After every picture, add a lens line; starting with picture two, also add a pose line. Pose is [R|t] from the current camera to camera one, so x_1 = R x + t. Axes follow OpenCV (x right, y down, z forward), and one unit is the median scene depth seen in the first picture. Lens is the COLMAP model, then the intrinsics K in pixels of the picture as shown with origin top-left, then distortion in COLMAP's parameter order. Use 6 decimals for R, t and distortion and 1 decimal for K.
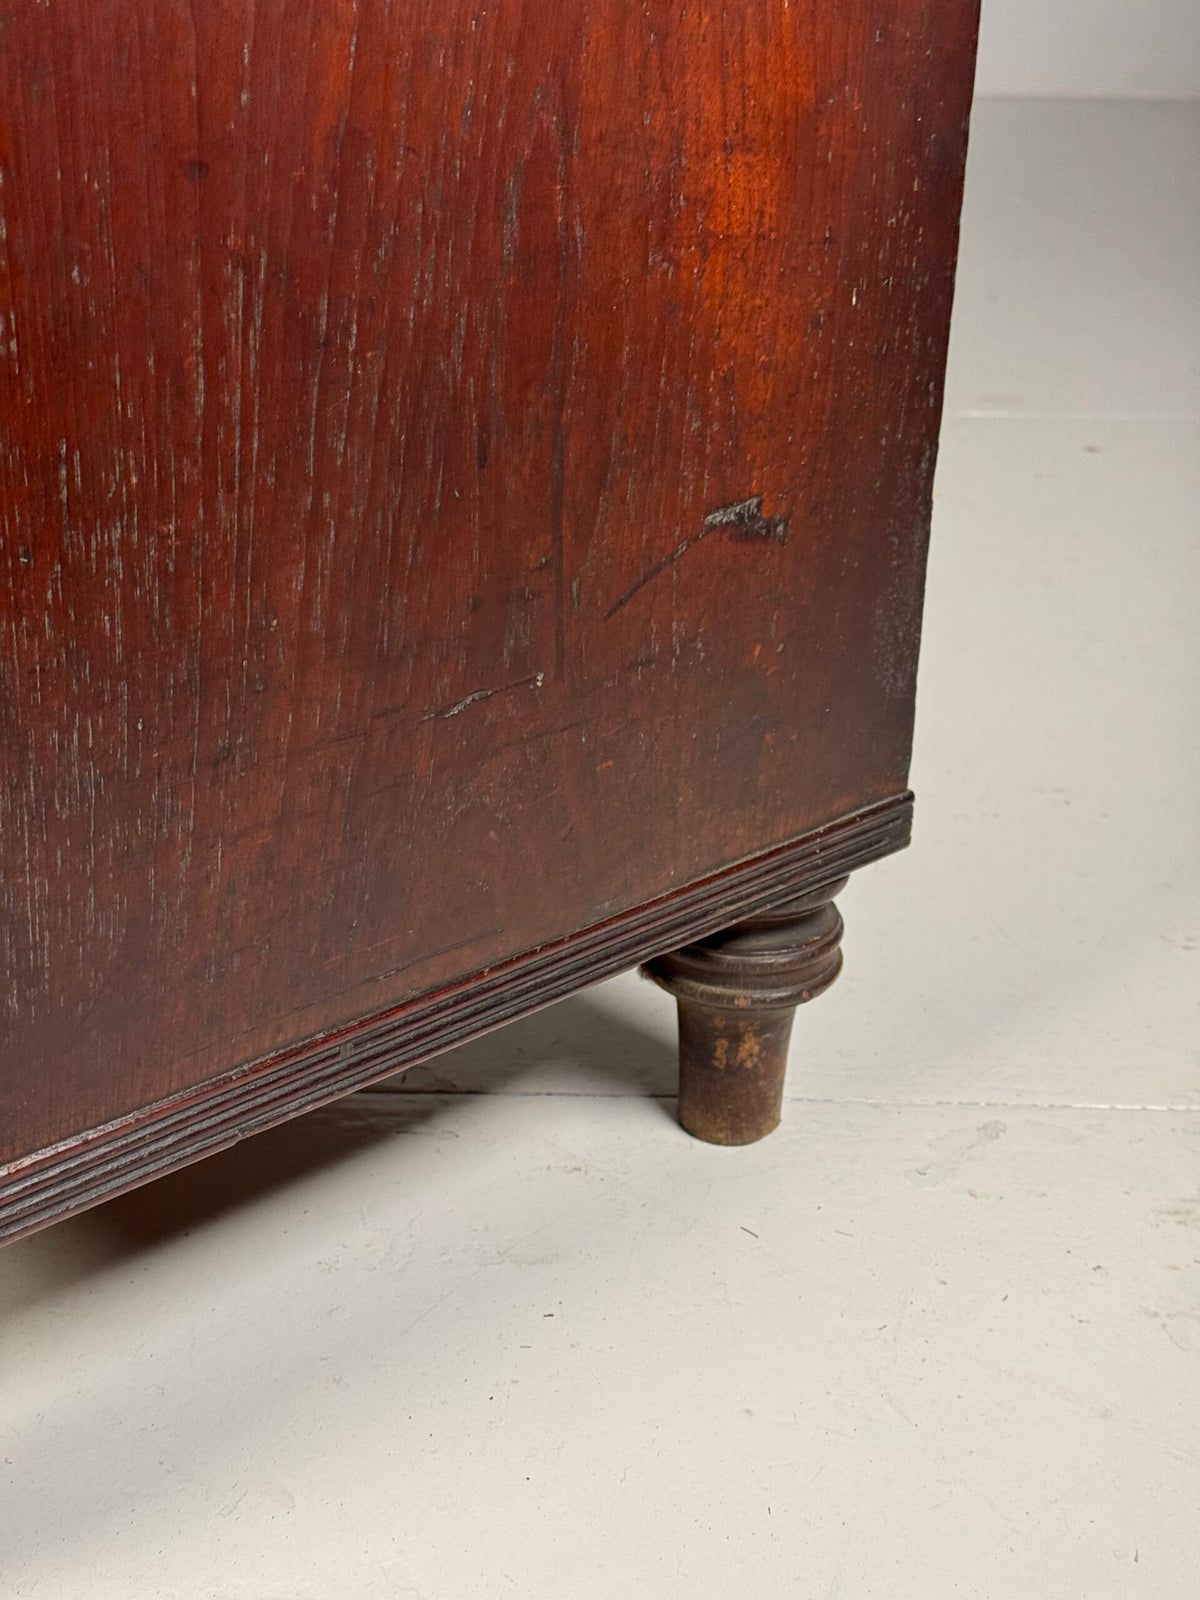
lens RADIAL K [[2234.4, 0, 609.4], [0, 2234.4, 784.8], [0, 0, 1]] dist [0.122382, 0.000000]
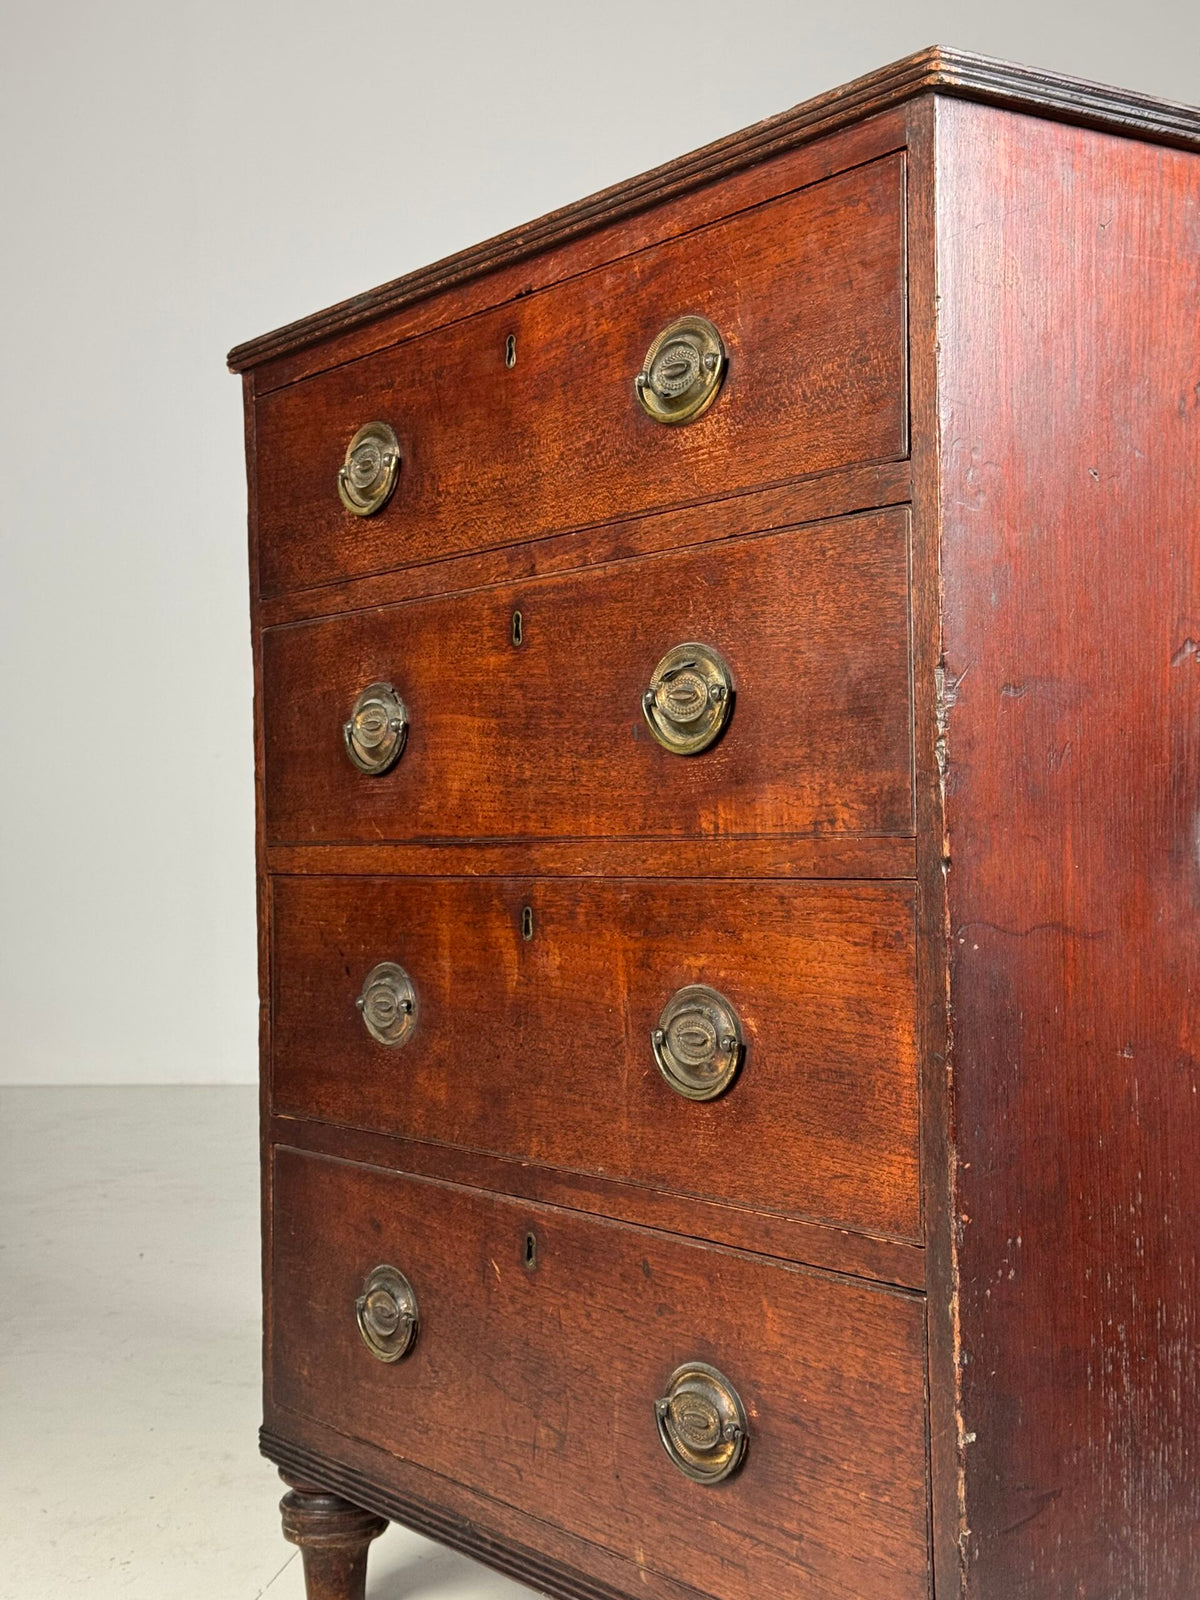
lens RADIAL K [[2234.4, 0, 595.3], [0, 2234.4, 804.4], [0, 0, 1]] dist [0.122382, 0.000000]
pose [[0.983865, -0.052064, -0.171167, -0.309566], [-0.022962, 0.912063, -0.409407, 0.246992], [0.177431, 0.406732, 0.896152, -0.948164]]
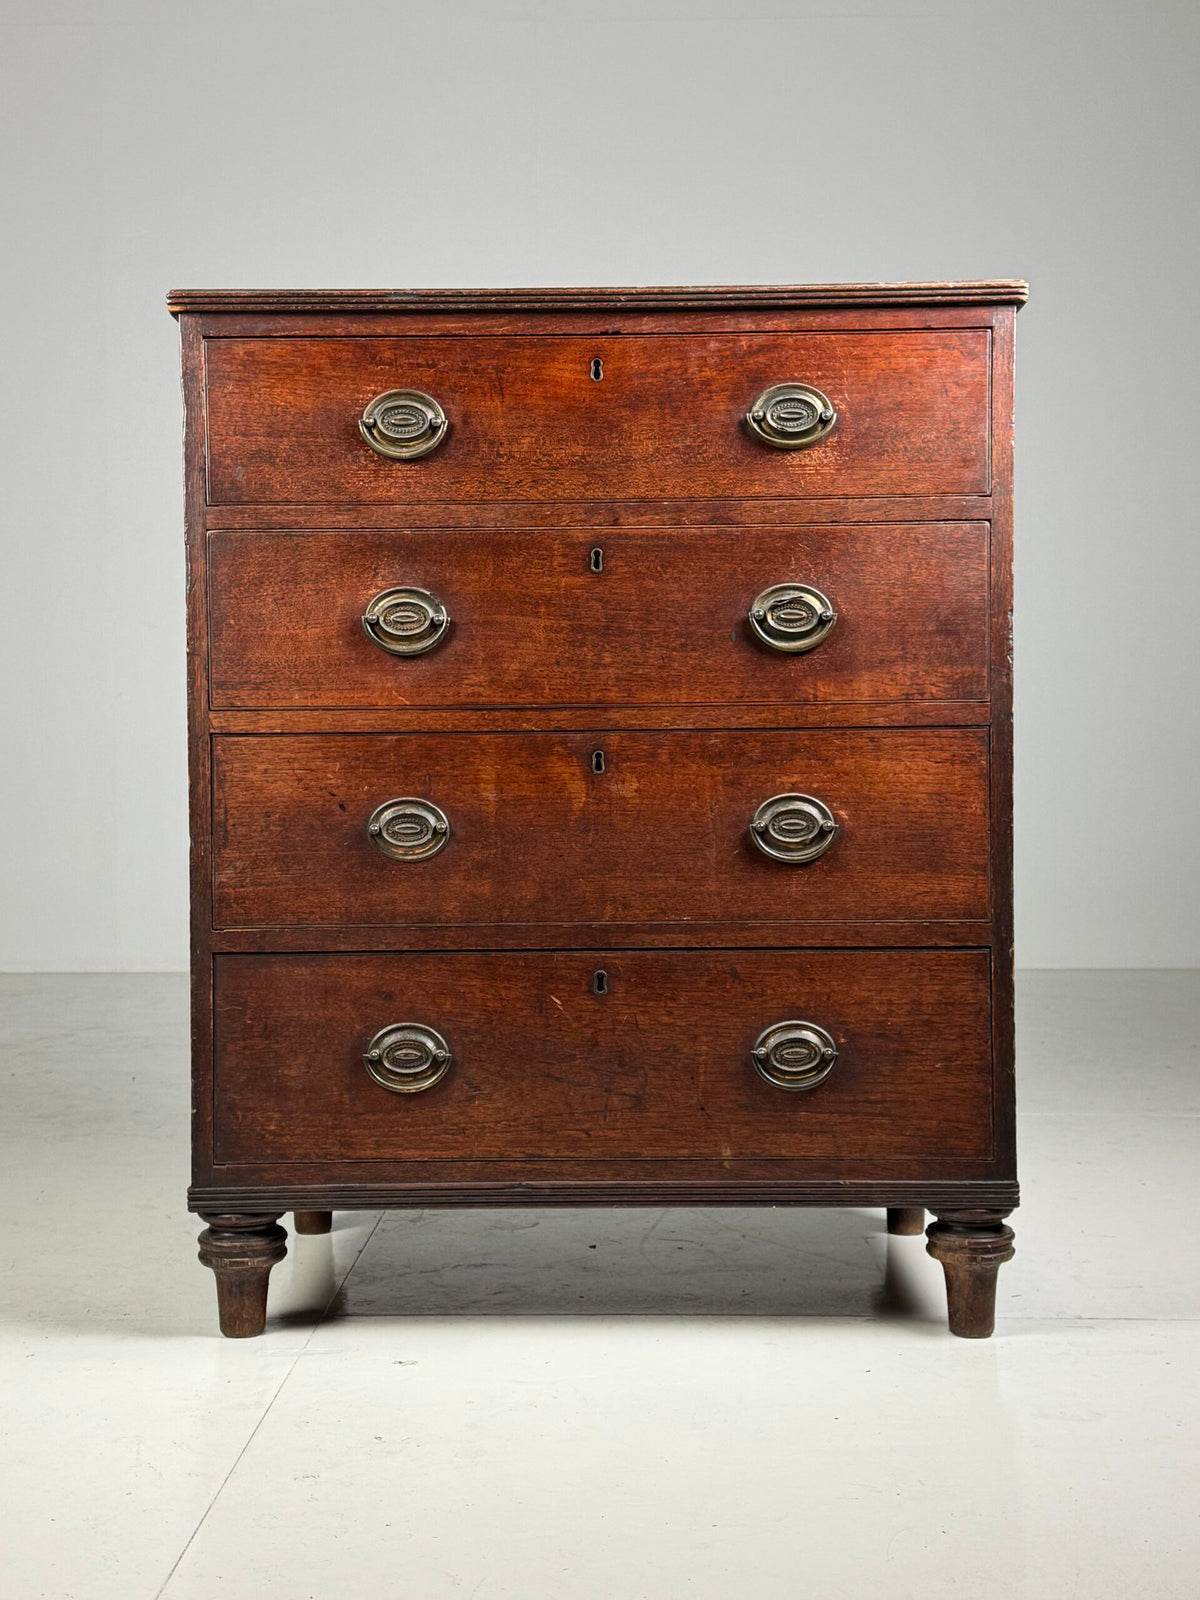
lens RADIAL K [[2234.4, 0, 587.9], [0, 2234.4, 811.7], [0, 0, 1]] dist [0.122382, 0.000000]
pose [[0.710752, -0.053189, 0.701429, -2.891087], [0.309636, 0.918998, -0.244064, 0.301378], [-0.631631, 0.390657, 0.669649, -1.060919]]
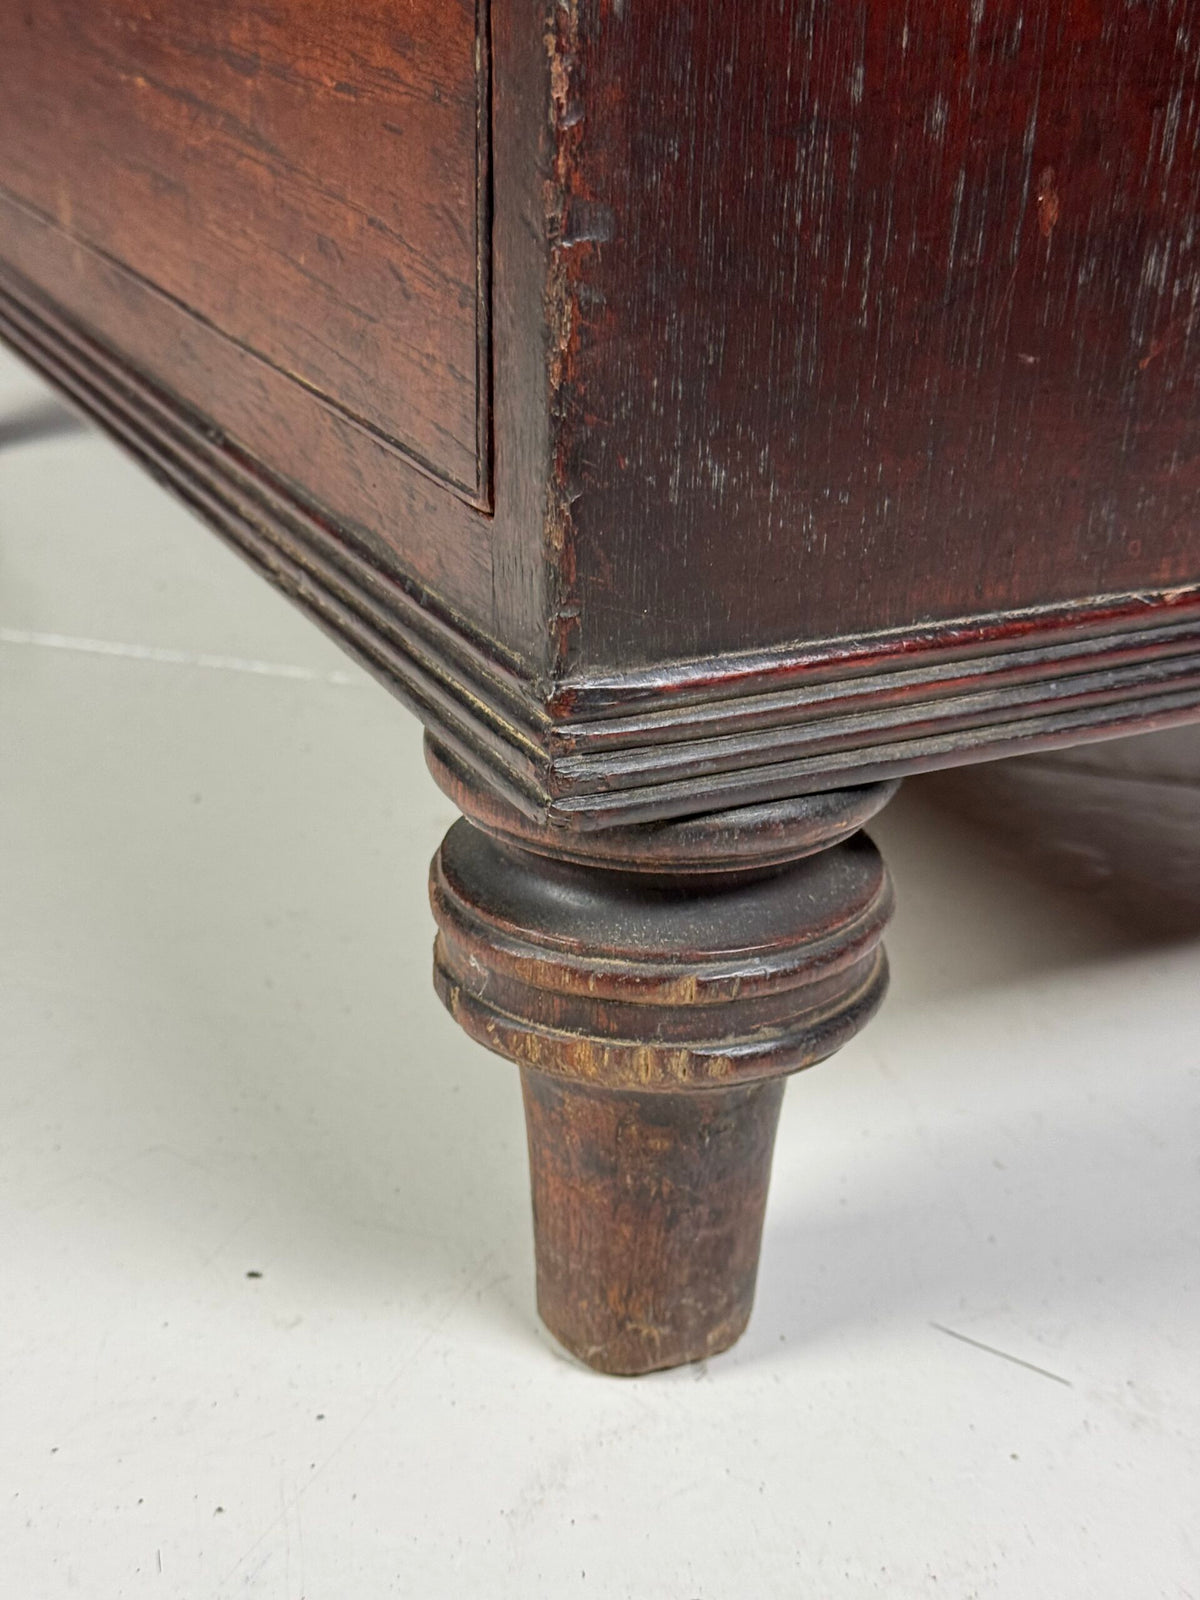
lens RADIAL K [[2234.4, 0, 599.9], [0, 2234.4, 801.4], [0, 0, 1]] dist [0.122382, 0.000000]
pose [[0.949180, 0.107999, -0.295624, -0.206065], [-0.109076, 0.993950, 0.012898, 0.214011], [0.295229, 0.020003, 0.955217, 0.356312]]
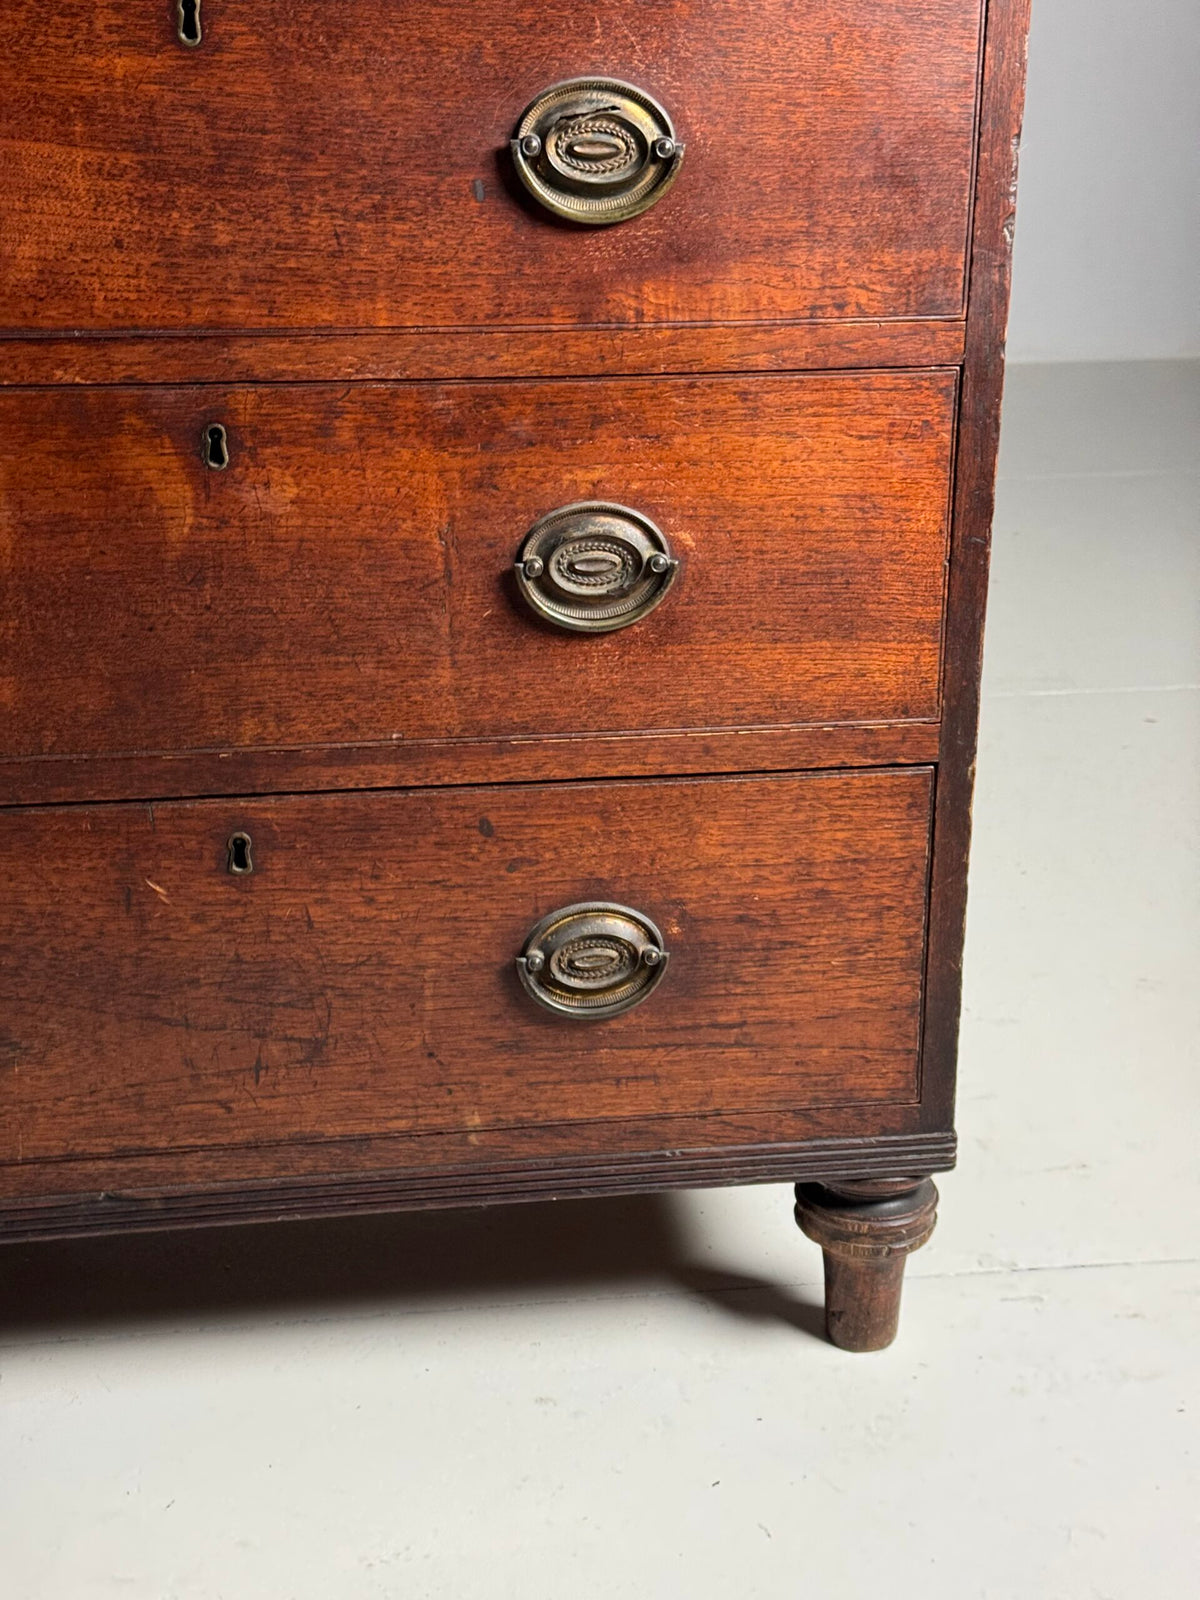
lens RADIAL K [[2234.4, 0, 592.0], [0, 2234.4, 812.2], [0, 0, 1]] dist [0.122382, 0.000000]
pose [[0.587131, -0.305294, 0.749715, -1.826688], [0.337963, 0.934024, 0.115675, -0.357749], [-0.735566, 0.185460, 0.651573, -0.210660]]
